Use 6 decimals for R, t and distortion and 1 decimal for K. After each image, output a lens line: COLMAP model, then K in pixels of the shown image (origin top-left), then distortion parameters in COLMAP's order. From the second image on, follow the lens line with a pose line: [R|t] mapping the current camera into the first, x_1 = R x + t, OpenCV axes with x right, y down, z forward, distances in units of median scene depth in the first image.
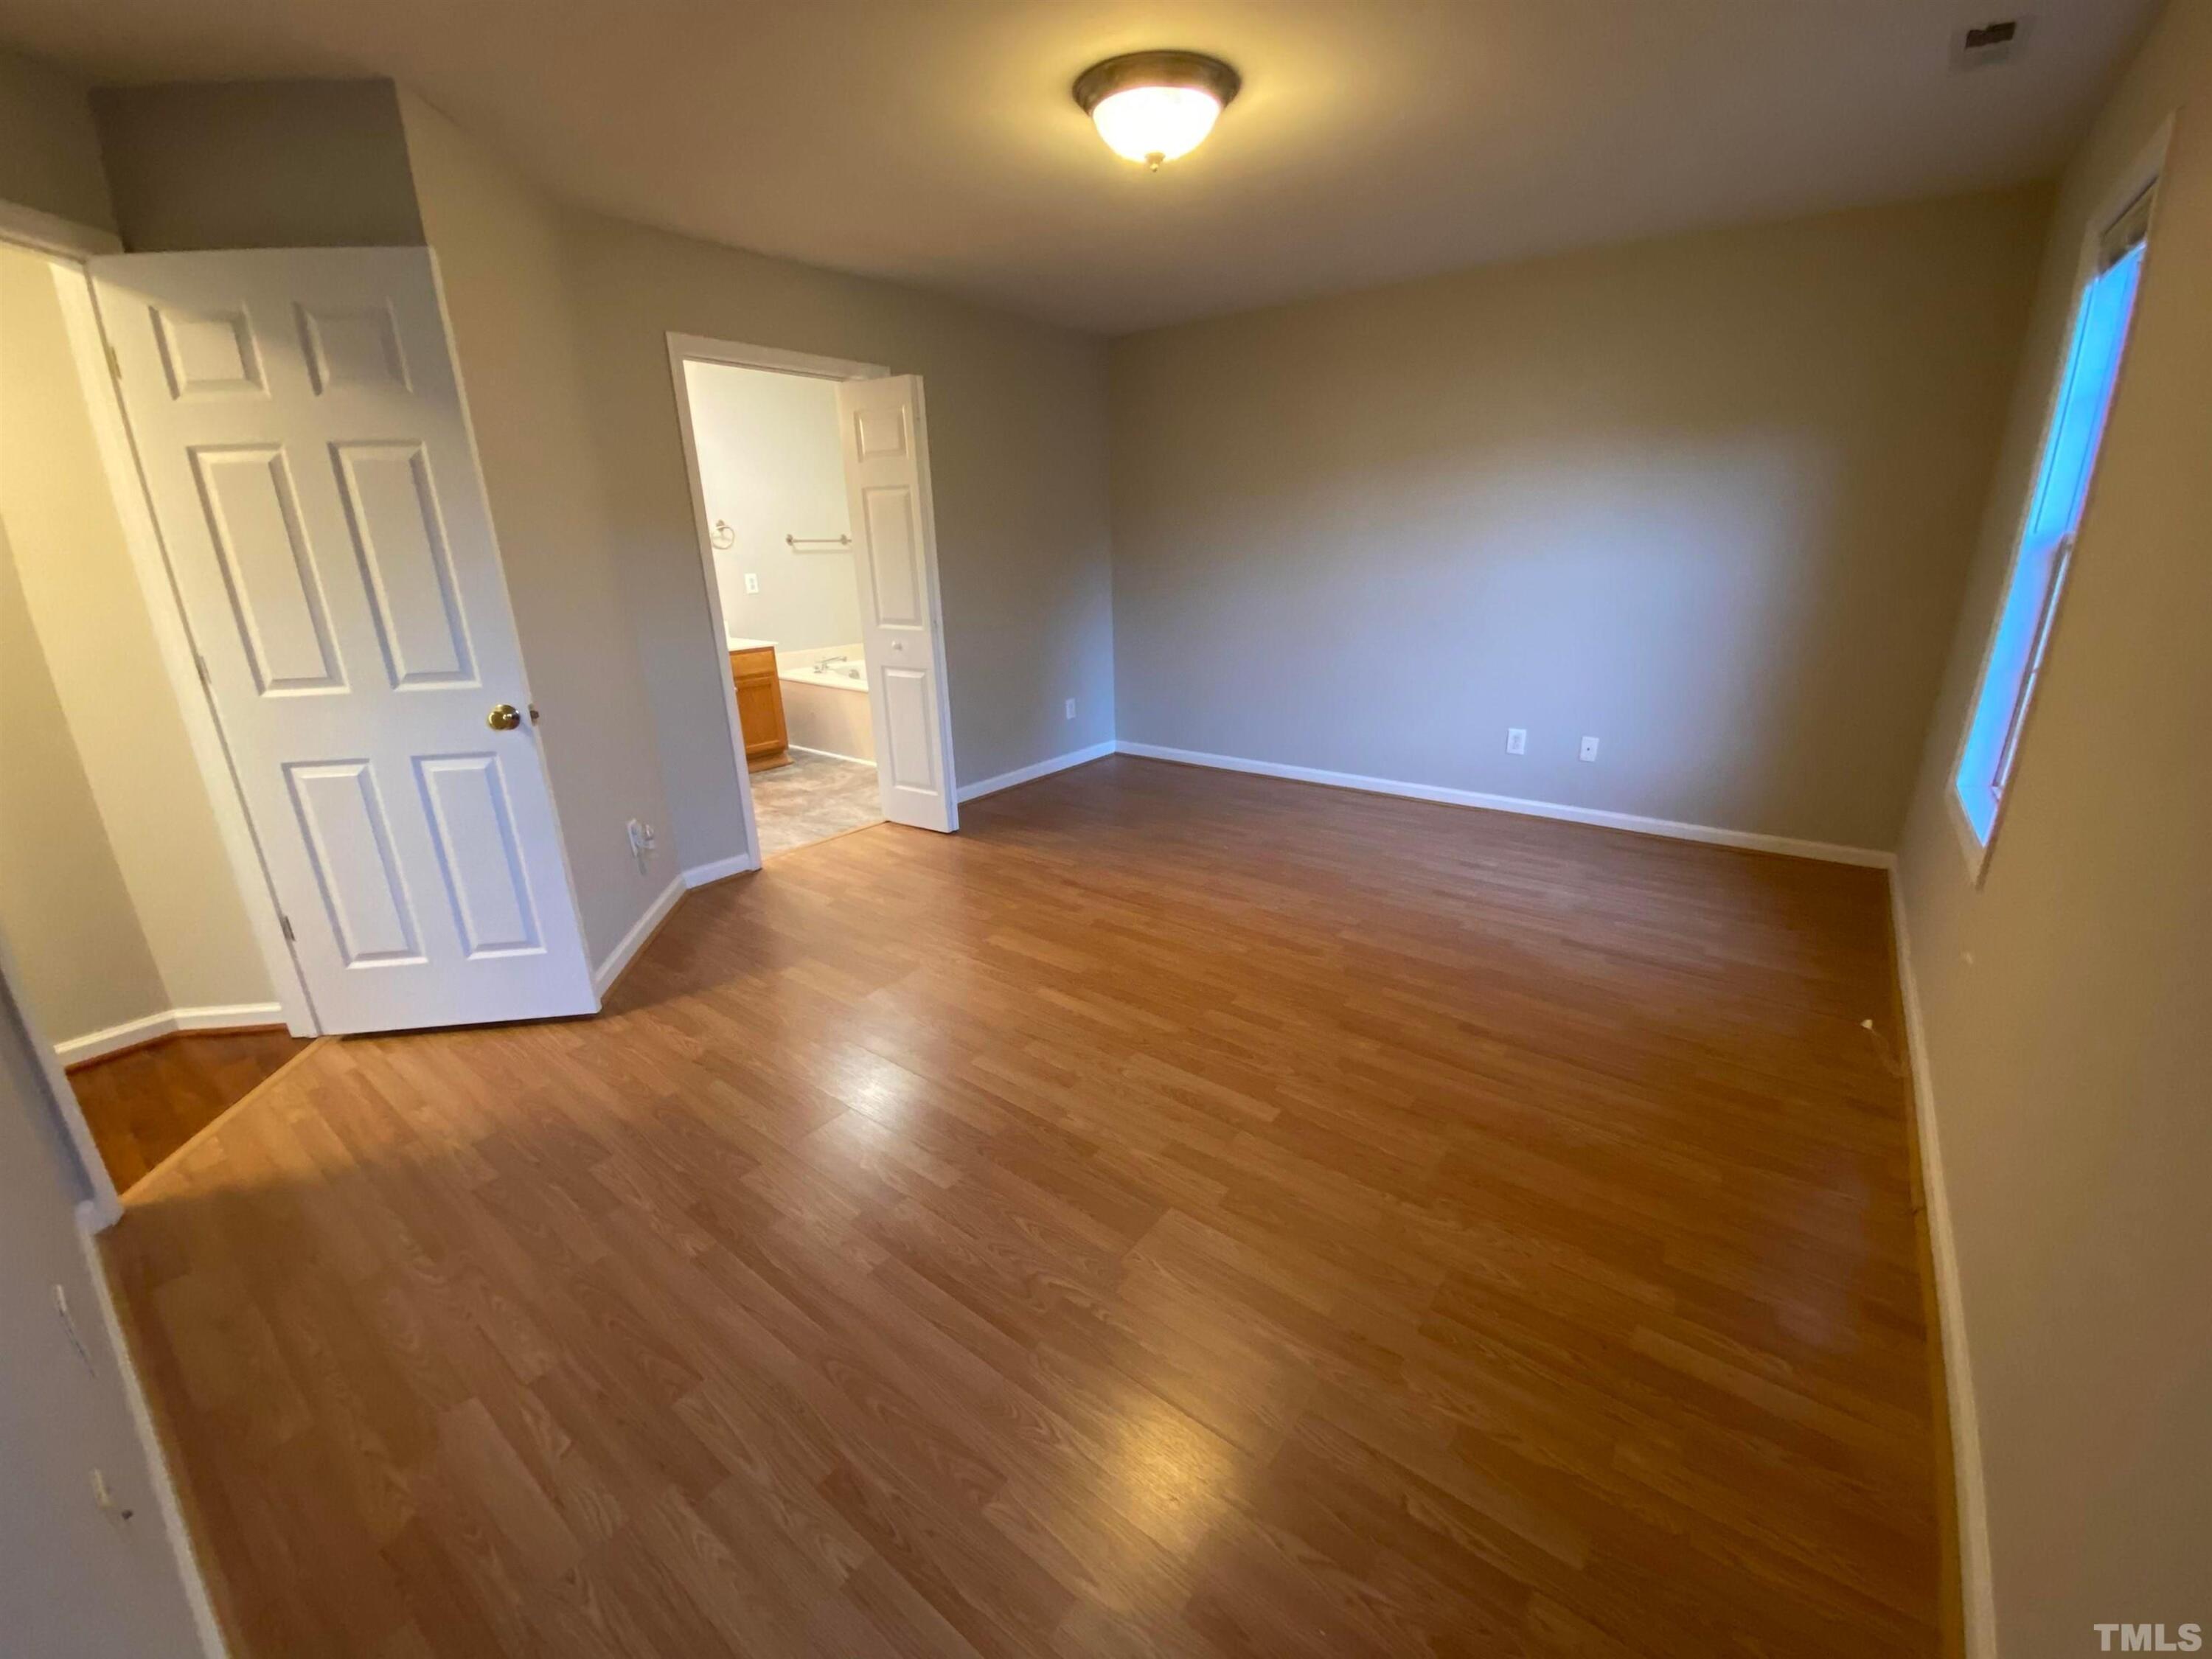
lens RADIAL K [[896.0, 0, 1101.5], [0, 896.0, 832.7], [0, 0, 1]] dist [0.027496, -0.023091]
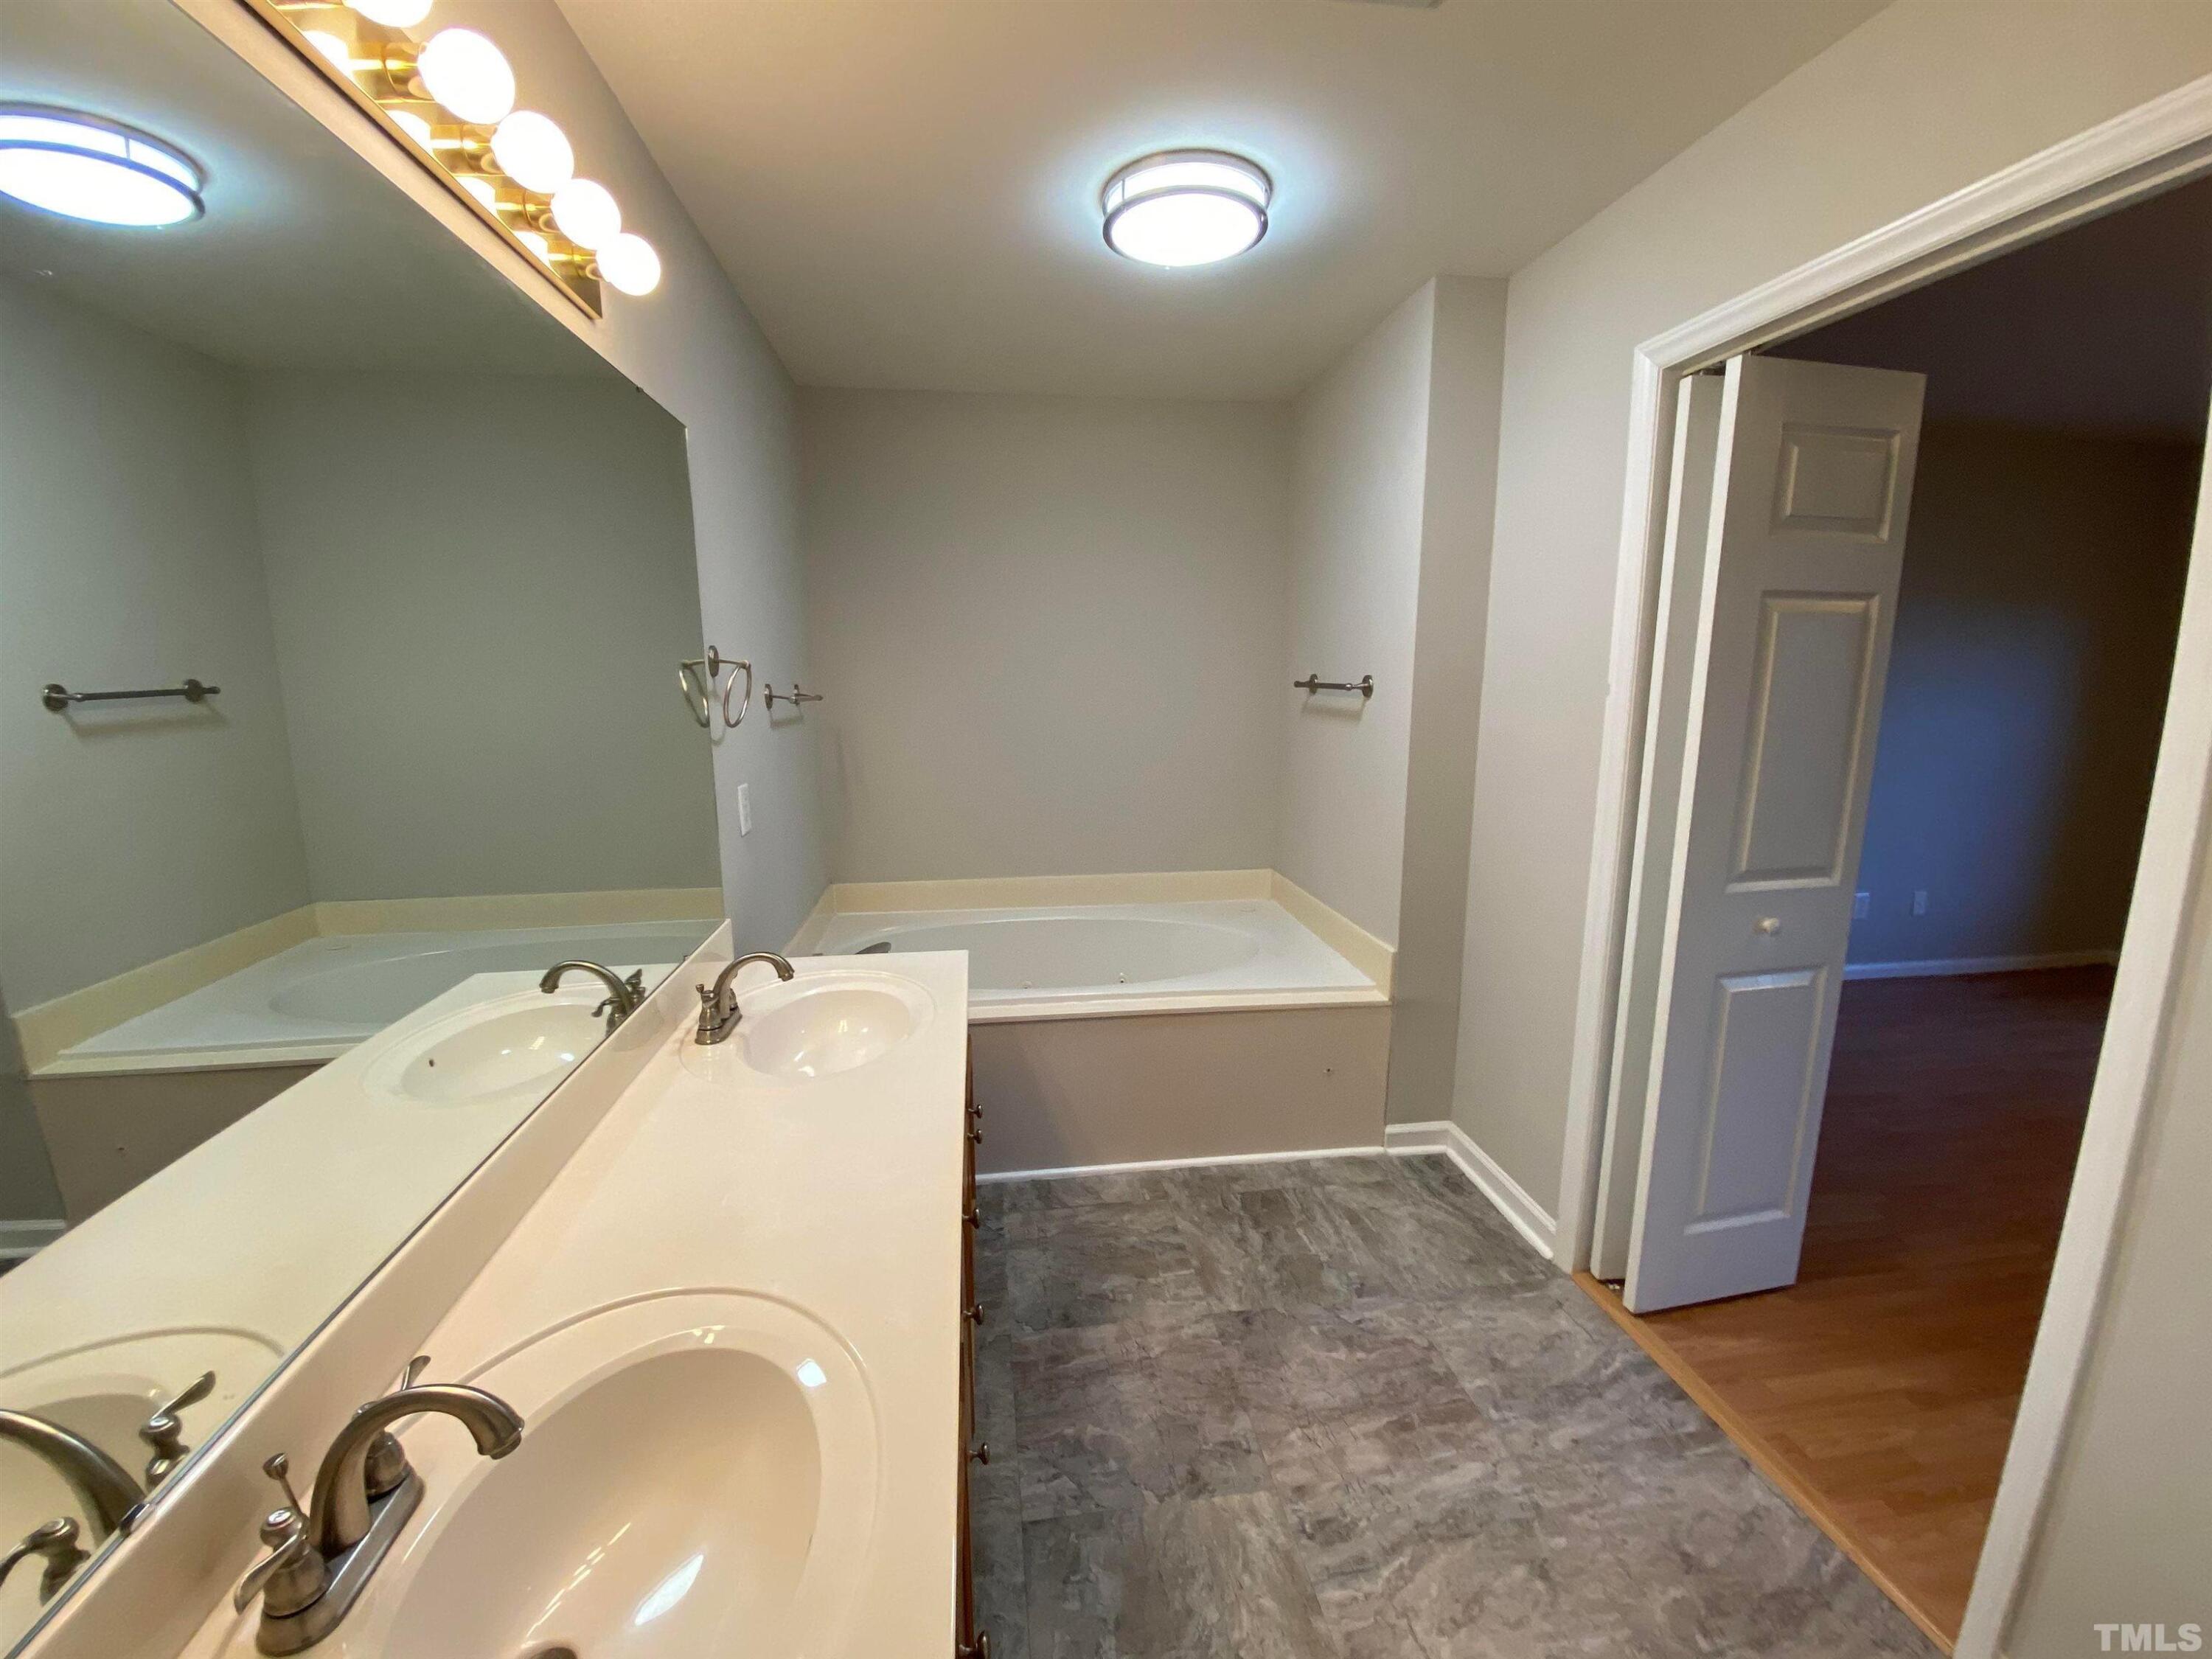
lens RADIAL K [[902.5, 0, 1097.7], [0, 902.5, 830.4], [0, 0, 1]] dist [0.019484, -0.019347]
pose [[0.705057, -0.104758, 0.701370, -0.993126], [0.217876, 0.973193, -0.073663, -0.373673], [-0.674851, 0.204749, 0.708981, 1.128639]]
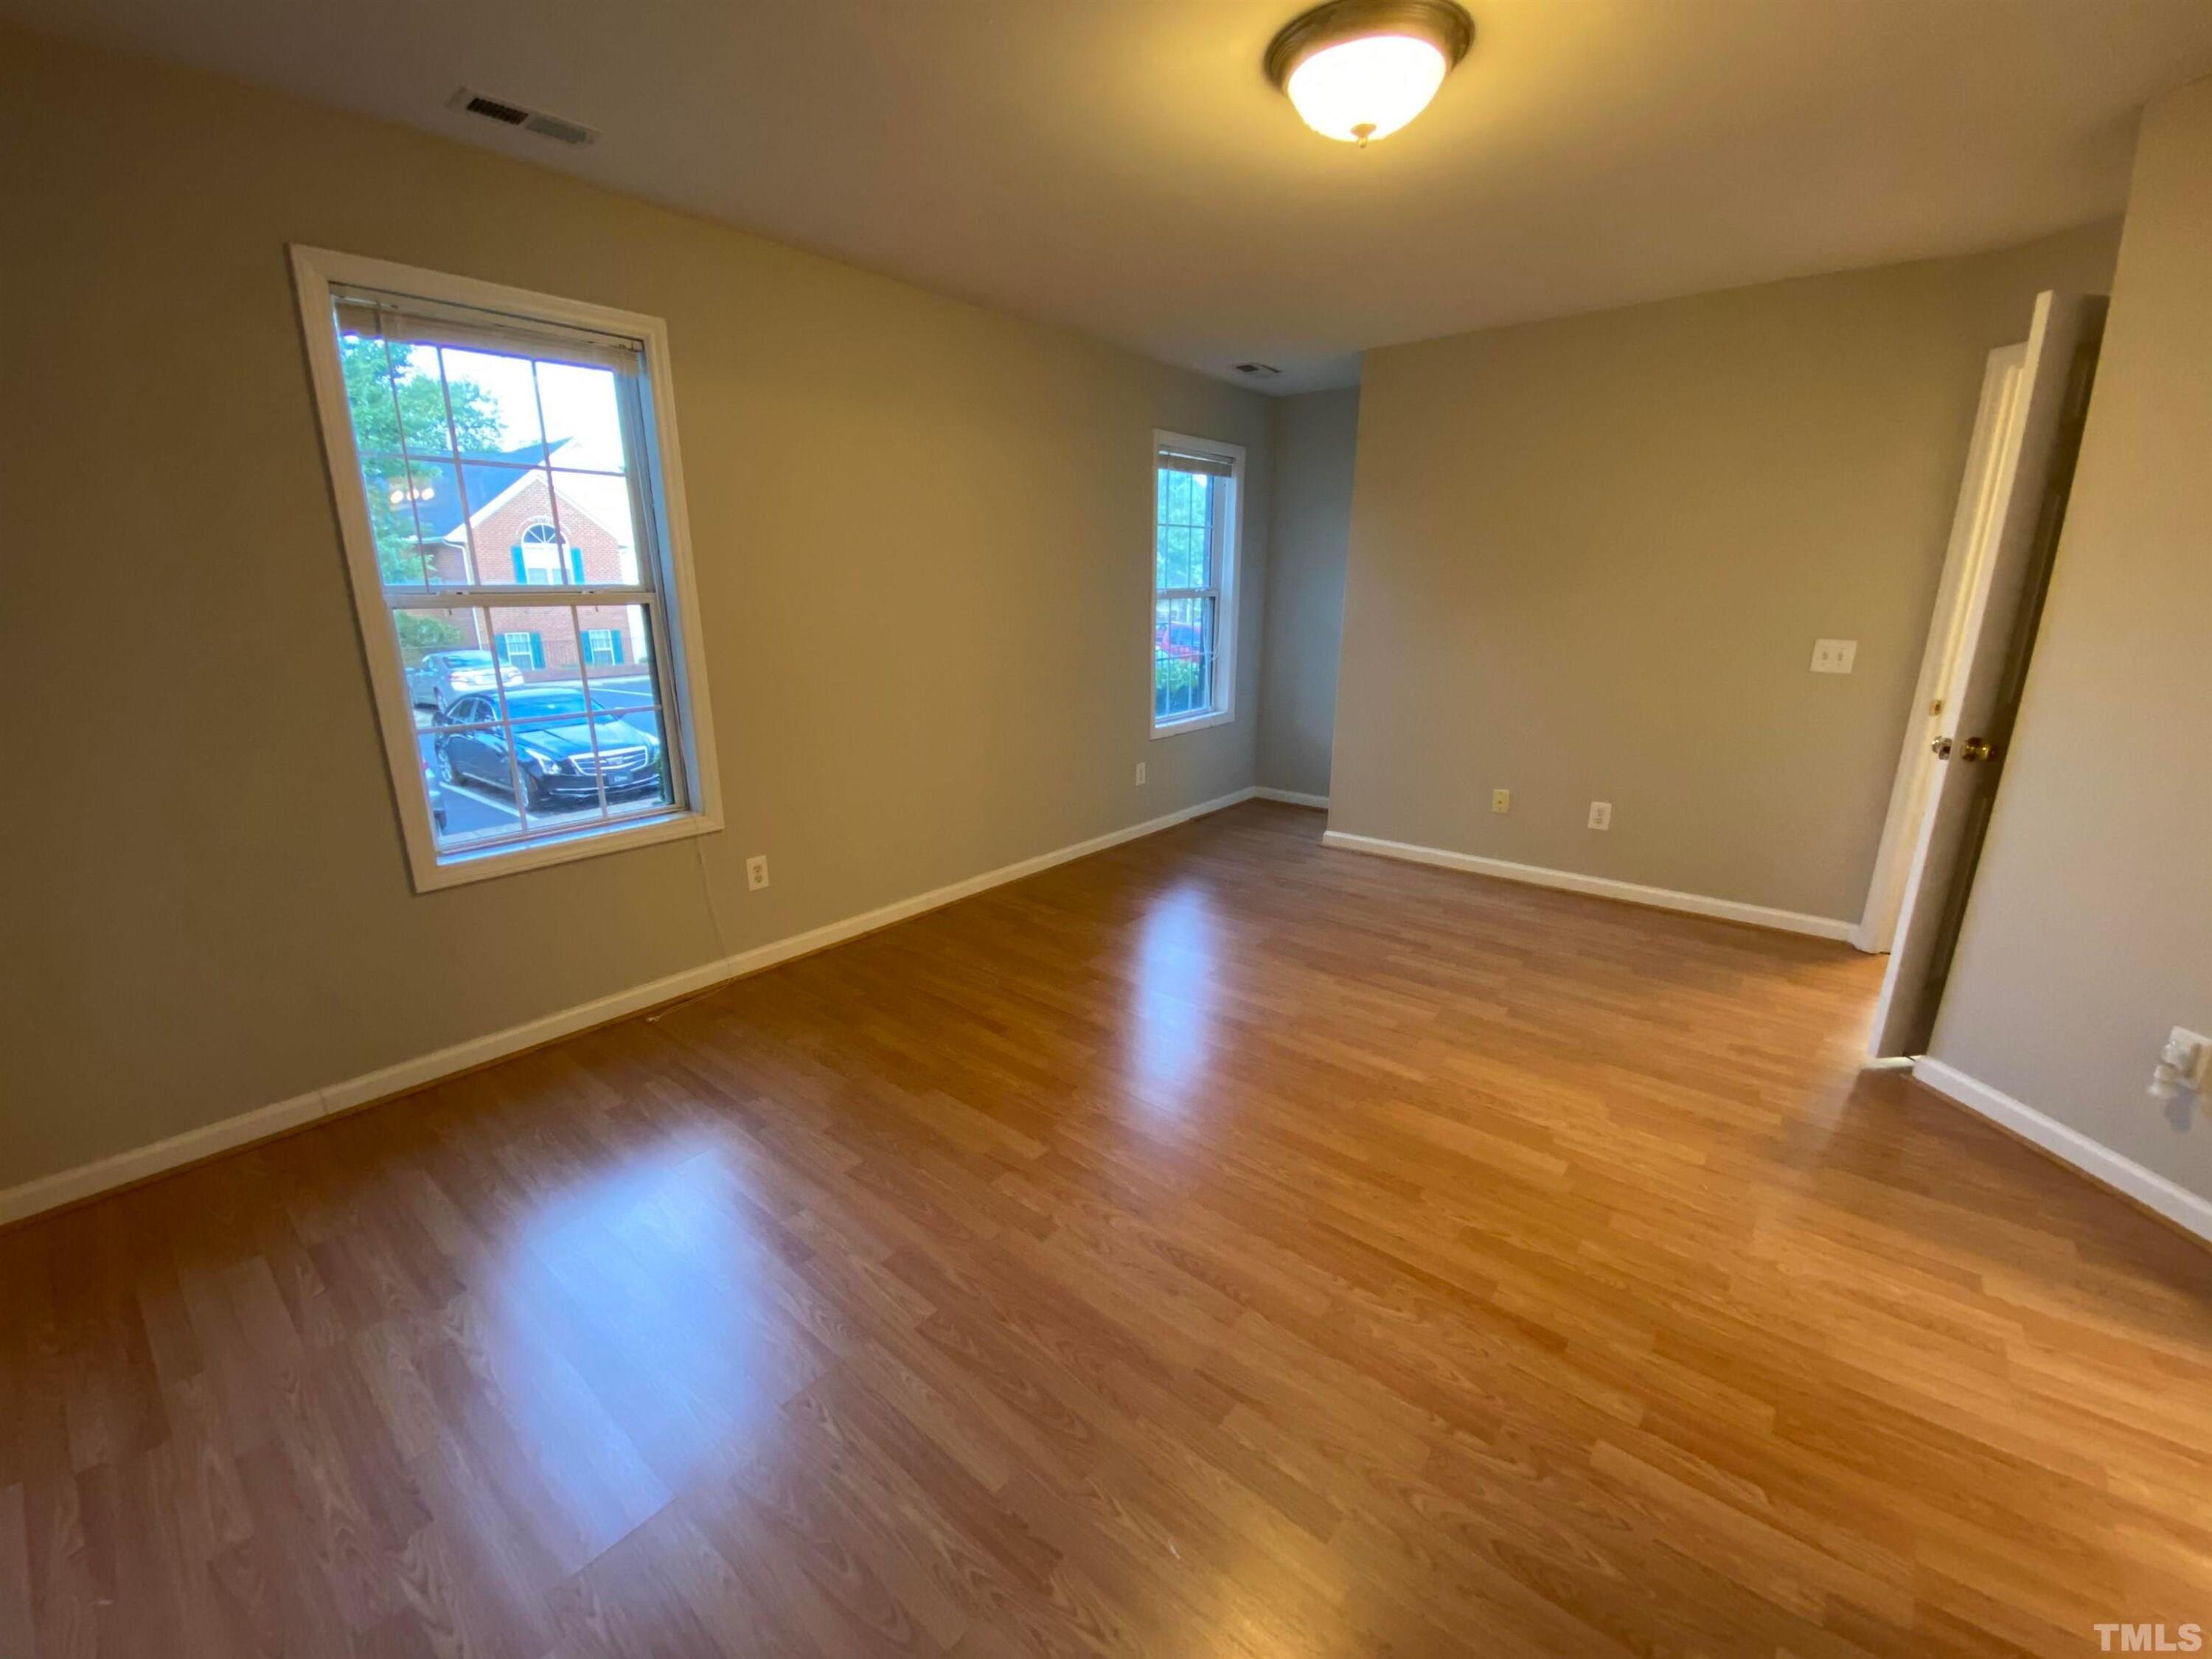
lens RADIAL K [[893.8, 0, 1097.7], [0, 893.8, 836.1], [0, 0, 1]] dist [0.045696, -0.035585]
pose [[-0.999034, 0.015374, 0.041167, 0.186847], [0.036137, 0.820462, 0.570558, -0.473021], [-0.025004, 0.571494, -0.820225, 1.389117]]
